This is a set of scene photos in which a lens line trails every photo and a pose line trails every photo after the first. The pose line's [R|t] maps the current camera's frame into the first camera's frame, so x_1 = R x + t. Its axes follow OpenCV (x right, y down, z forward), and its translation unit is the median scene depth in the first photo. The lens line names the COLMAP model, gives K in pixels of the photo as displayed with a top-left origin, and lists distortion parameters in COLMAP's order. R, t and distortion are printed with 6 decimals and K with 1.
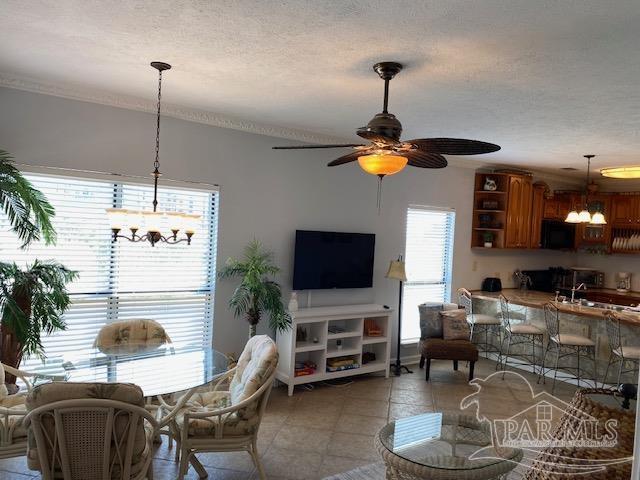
lens RADIAL K [[500.8, 0, 317.9], [0, 500.8, 242.8], [0, 0, 1]] dist [0.026741, -0.009151]
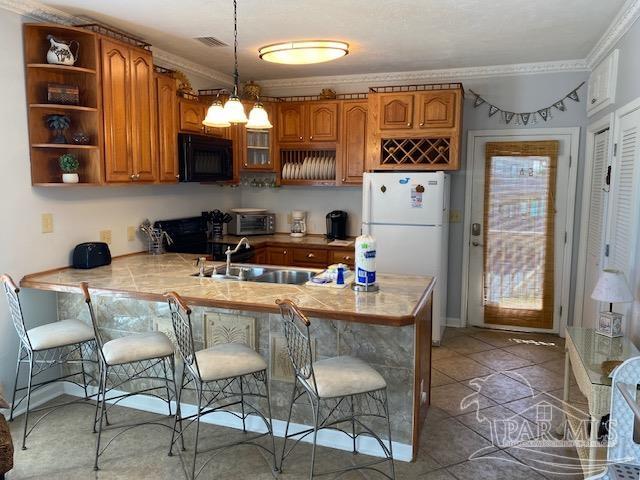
lens RADIAL K [[500.8, 0, 320.6], [0, 500.8, 240.4], [0, 0, 1]] dist [0.026741, -0.009151]
pose [[0.819234, -0.108955, 0.563013, 0.241727], [0.049184, 0.991517, 0.120313, 0.016538], [-0.571346, -0.070873, 0.817644, 0.423797]]
